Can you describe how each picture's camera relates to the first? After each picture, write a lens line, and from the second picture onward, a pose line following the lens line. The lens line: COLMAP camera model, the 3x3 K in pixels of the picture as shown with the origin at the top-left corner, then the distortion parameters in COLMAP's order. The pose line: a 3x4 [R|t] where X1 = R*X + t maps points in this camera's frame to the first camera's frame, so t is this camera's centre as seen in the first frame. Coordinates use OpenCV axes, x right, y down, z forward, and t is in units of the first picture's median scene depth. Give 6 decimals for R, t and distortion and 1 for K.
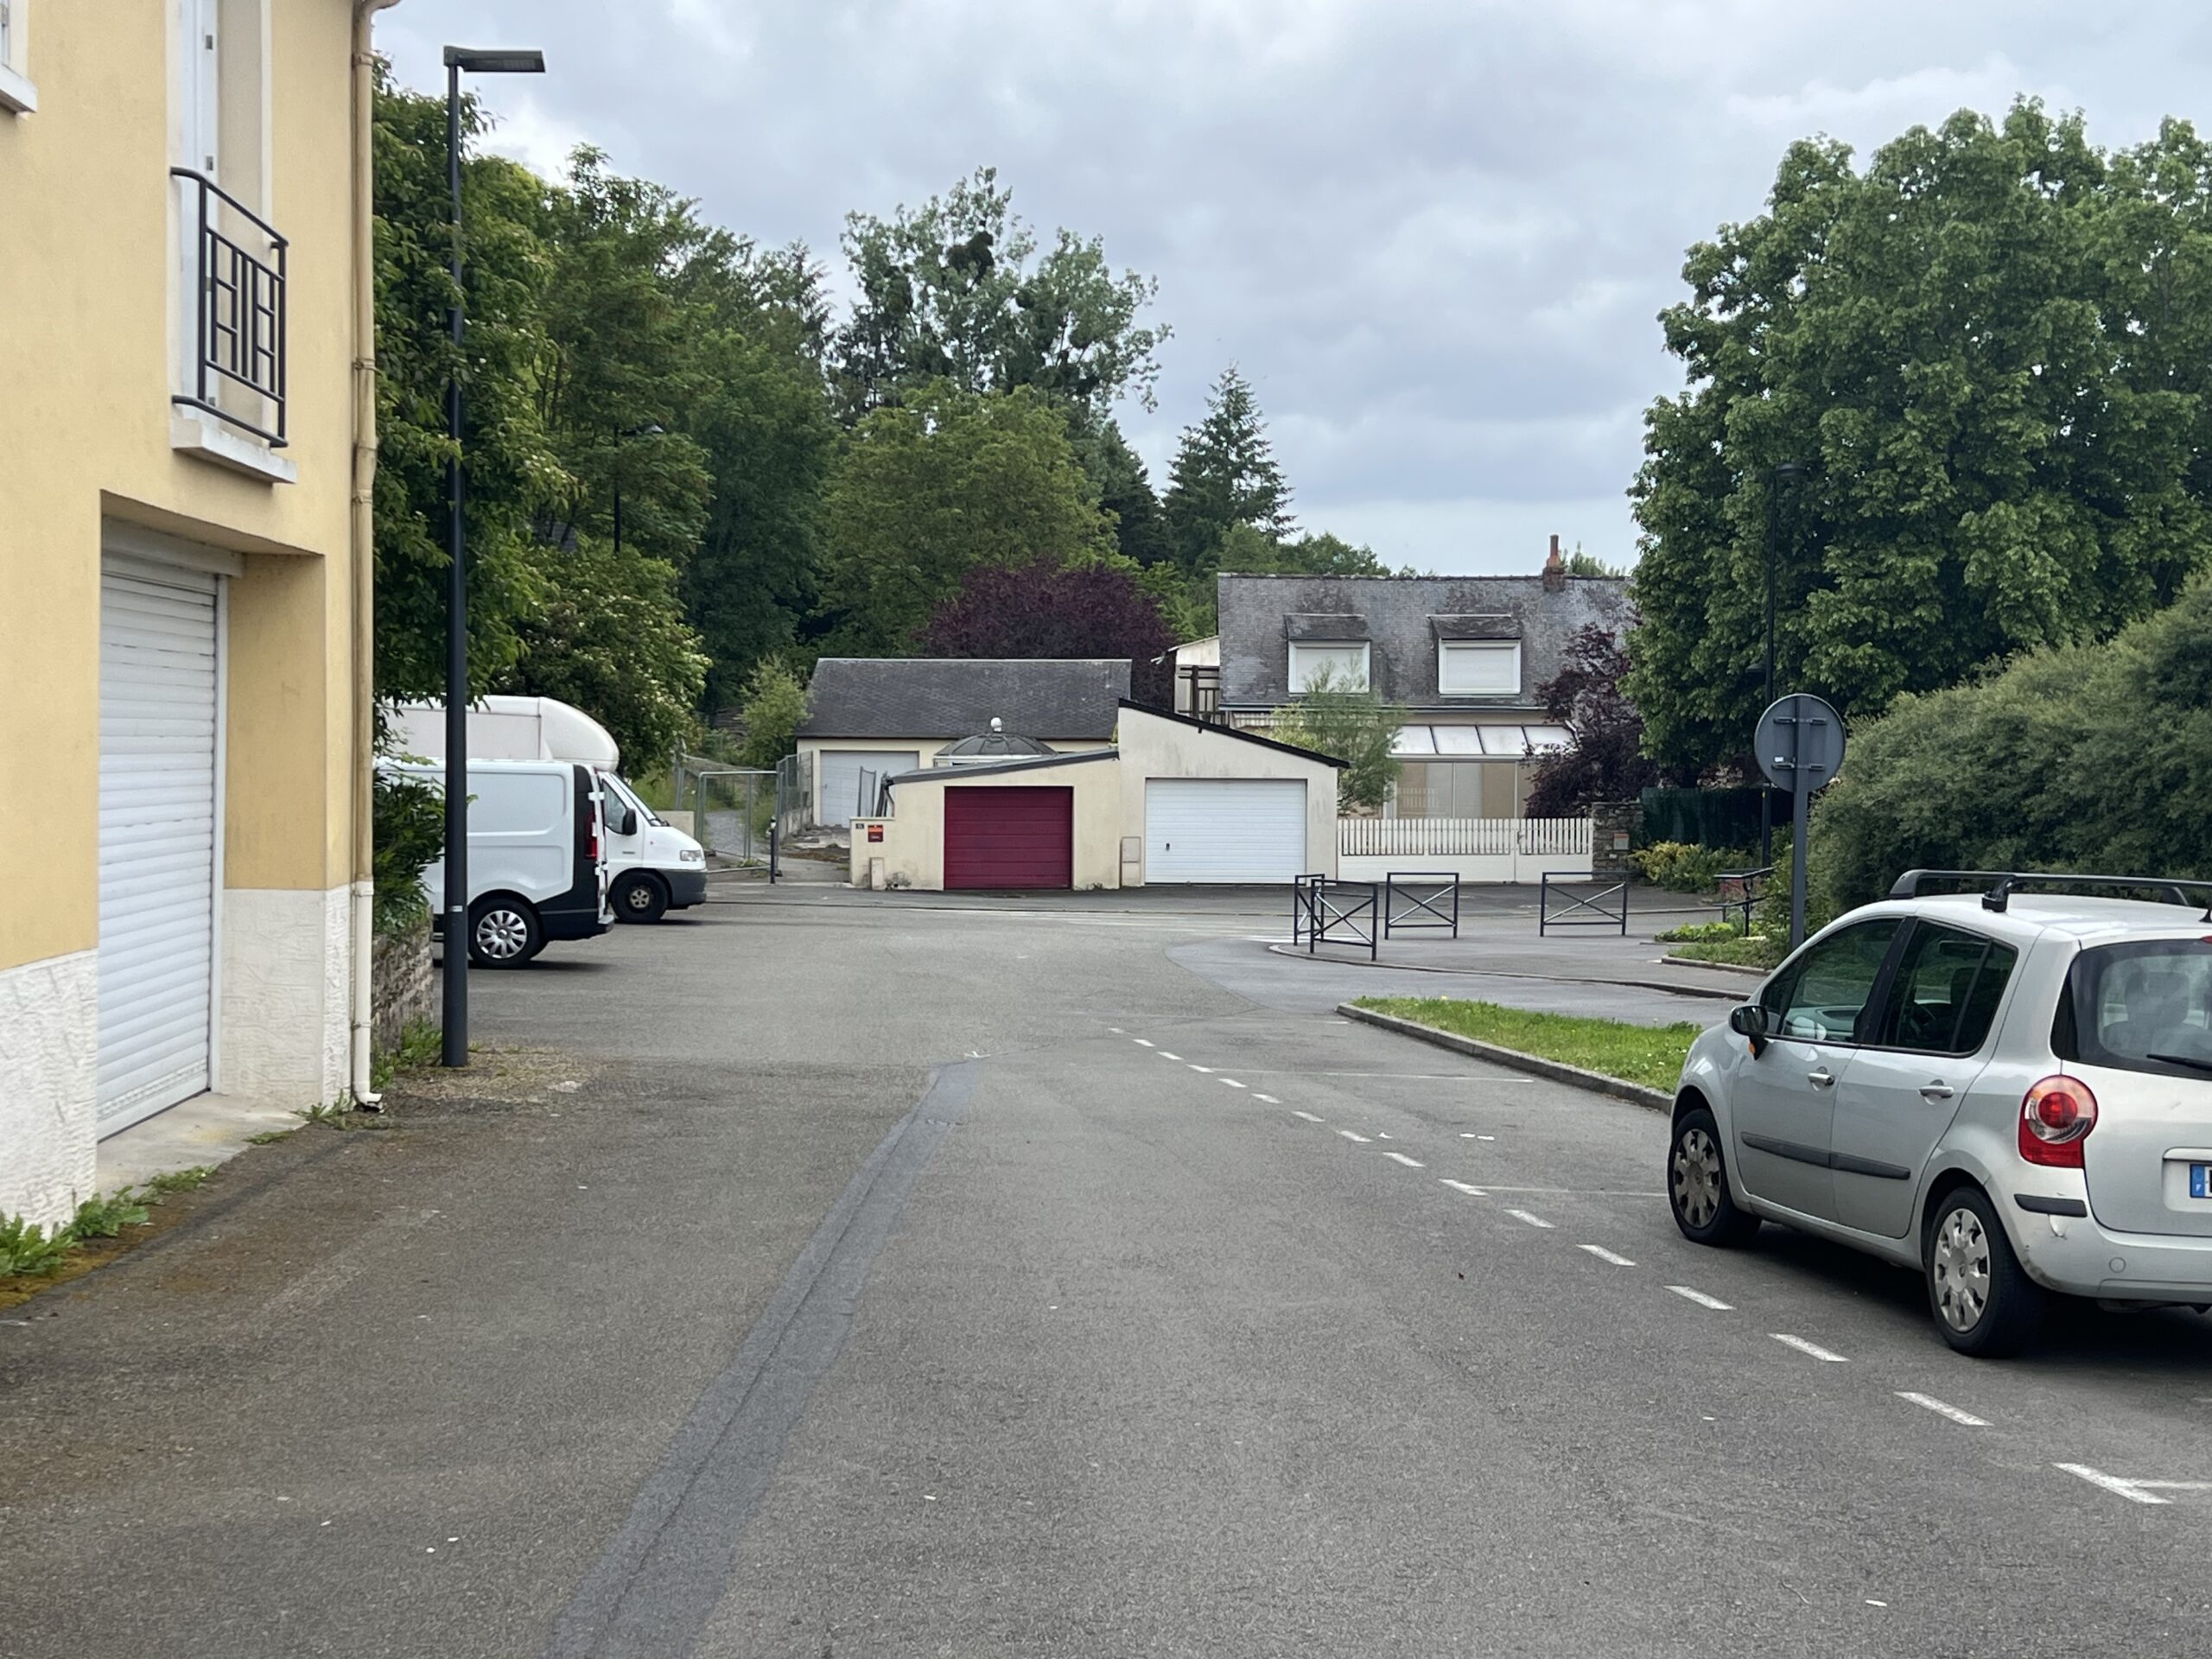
lens RADIAL K [[2958.8, 0, 1106.0], [0, 2958.8, 829.5], [0, 0, 1]] dist [0.010881, 0.008556]
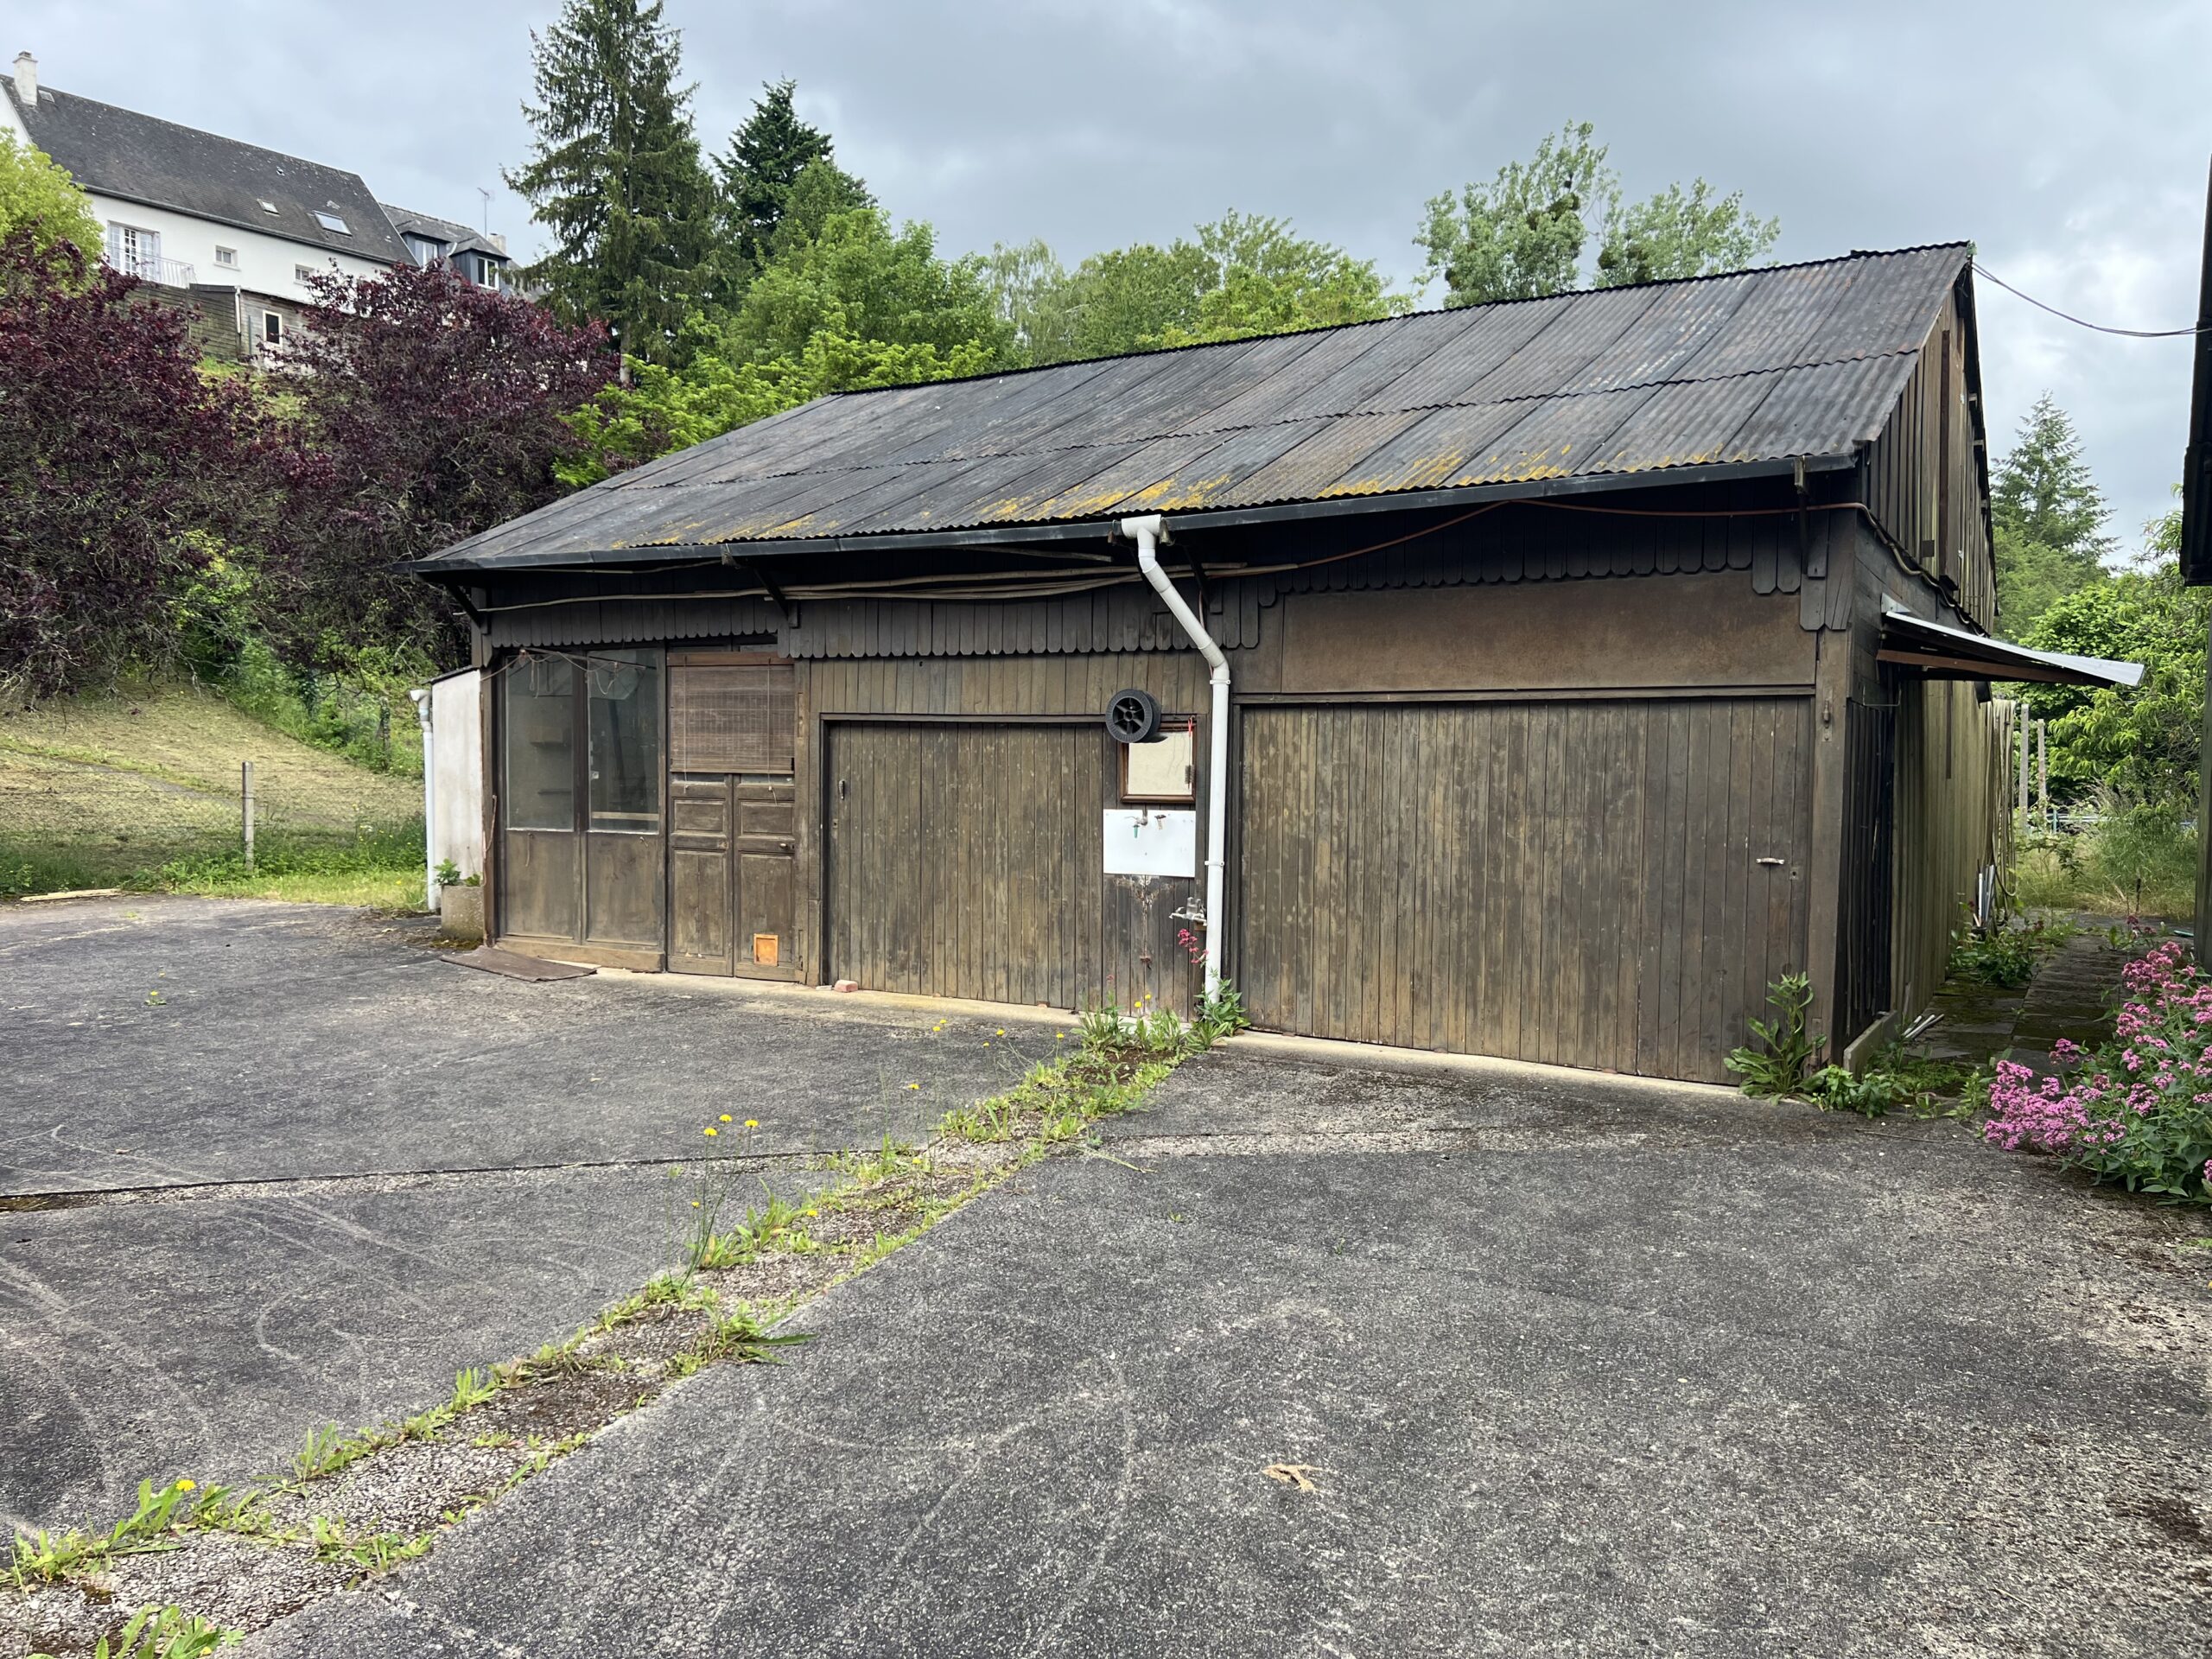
lens RADIAL K [[1677.3, 0, 1099.8], [0, 1677.3, 872.1], [0, 0, 1]] dist [0.040991, -0.000449]
pose [[0.858699, 0.024870, -0.511877, 0.234194], [-0.006386, 0.999264, 0.037837, -0.028131], [0.512441, -0.029222, 0.858225, 1.038268]]
